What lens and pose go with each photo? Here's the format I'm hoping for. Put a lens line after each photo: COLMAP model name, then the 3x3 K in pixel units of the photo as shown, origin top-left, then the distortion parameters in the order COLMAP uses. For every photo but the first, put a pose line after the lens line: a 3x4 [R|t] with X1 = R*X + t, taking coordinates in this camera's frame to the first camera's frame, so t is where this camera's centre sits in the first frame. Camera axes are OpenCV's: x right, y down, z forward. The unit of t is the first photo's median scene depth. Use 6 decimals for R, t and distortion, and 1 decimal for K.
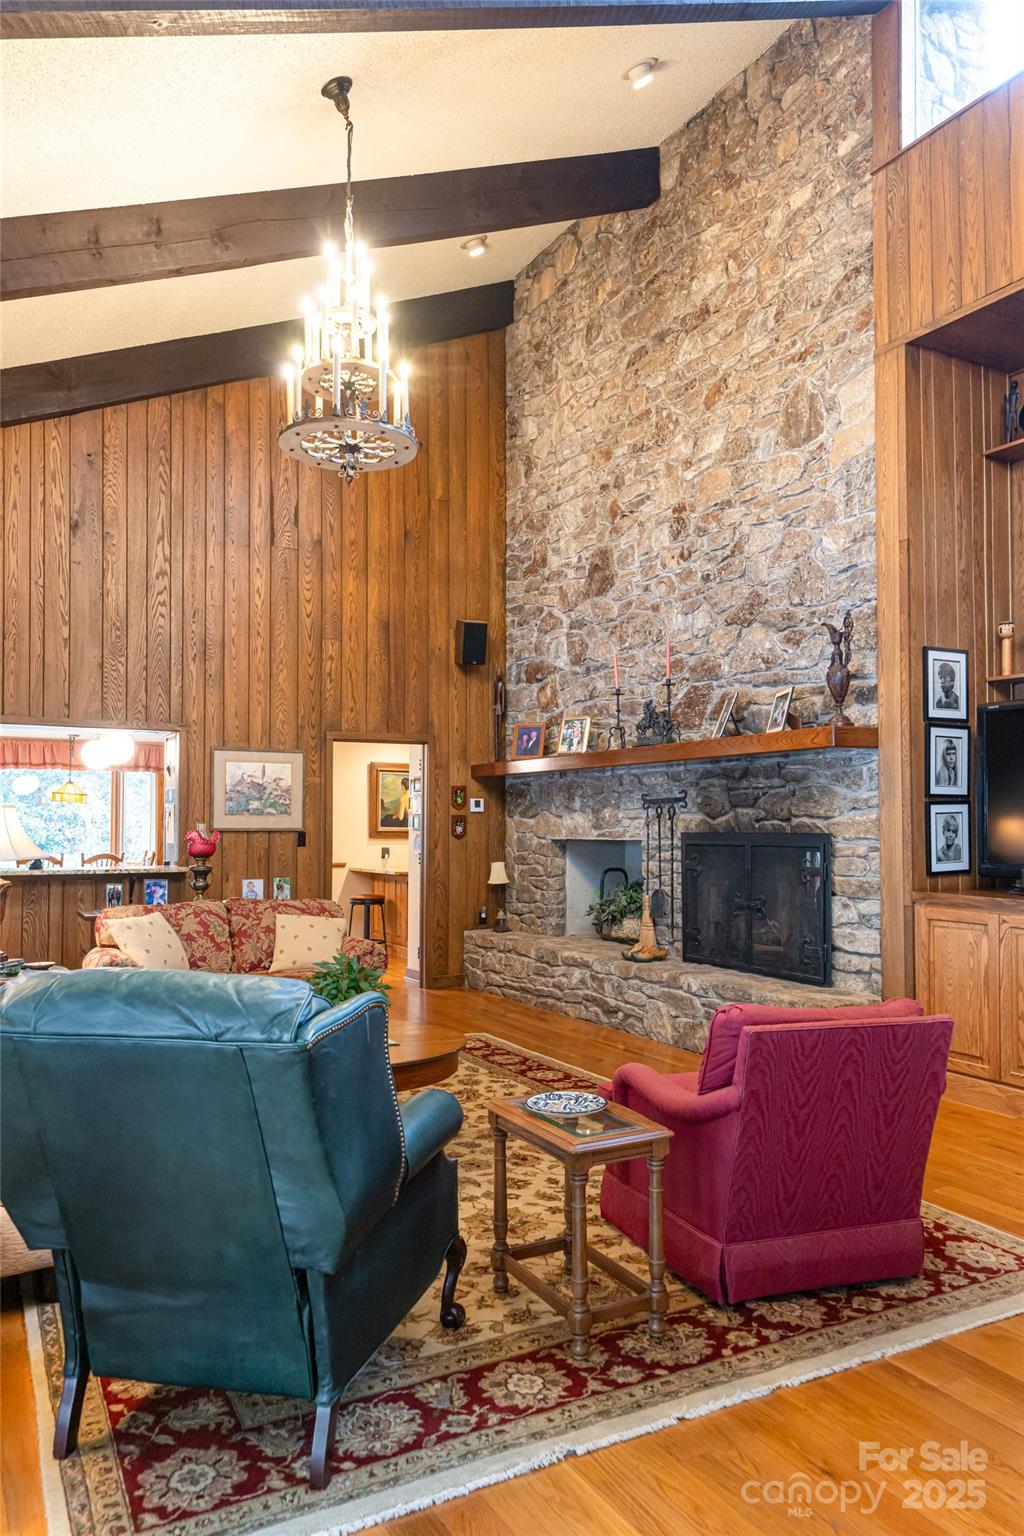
lens RADIAL K [[1058.8, 0, 526.9], [0, 1058.8, 804.1], [0, 0, 1]] dist [0.003571, 0.000301]
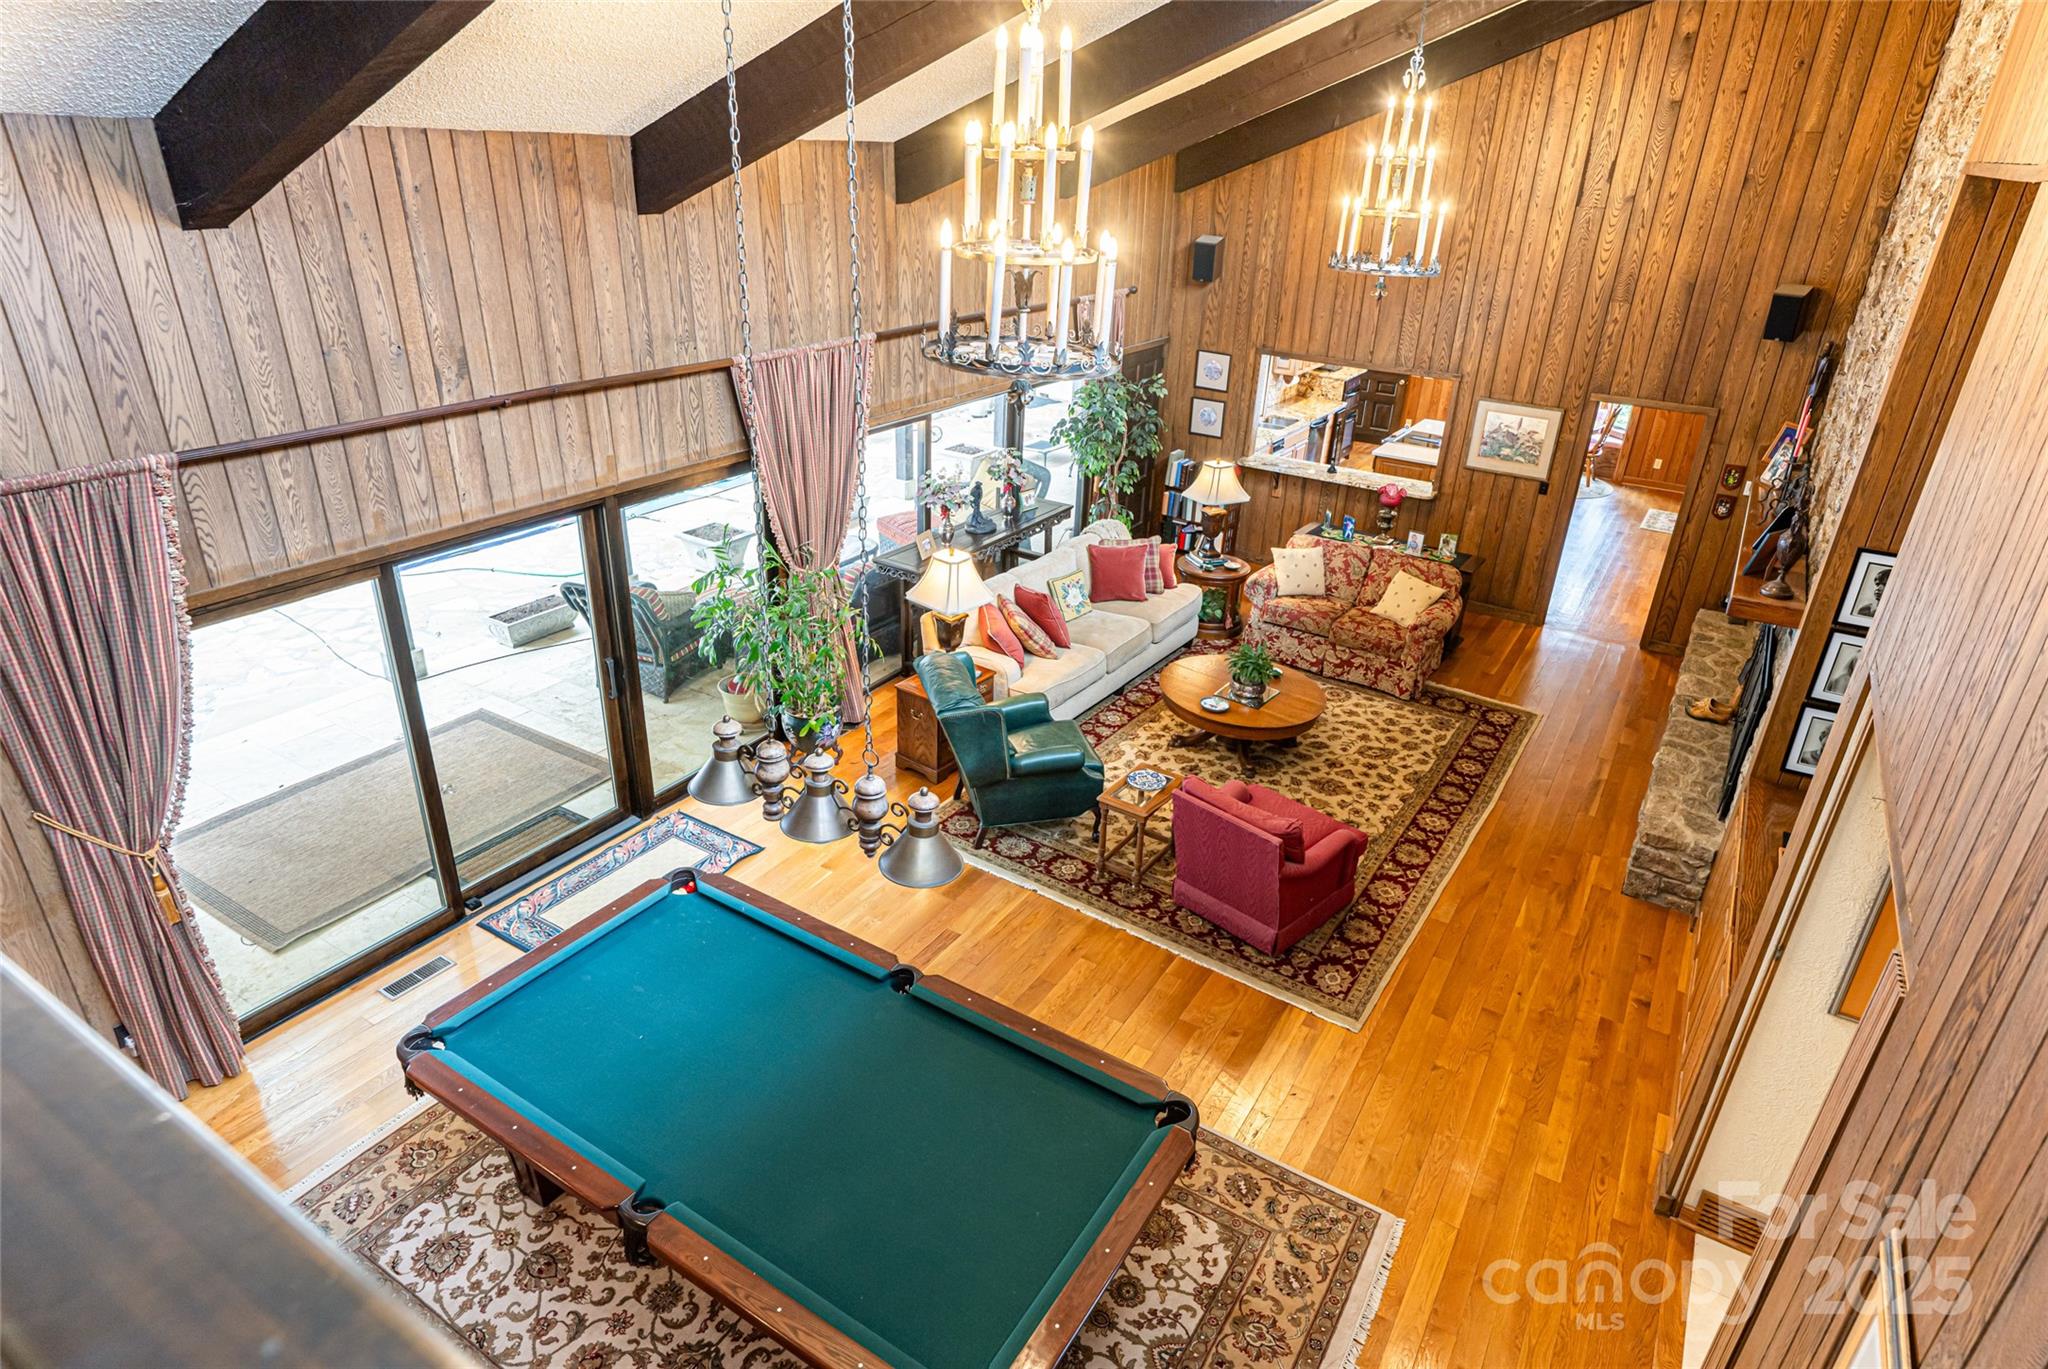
lens RADIAL K [[1140.0, 0, 1025.0], [0, 1140.0, 679.1], [0, 0, 1]] dist [0.001024, 0.000208]
pose [[0.464540, 0.395497, -0.792329, 0.580798], [-0.019071, 0.898989, 0.437556, -0.309790], [0.885347, -0.188152, 0.425159, -0.037361]]
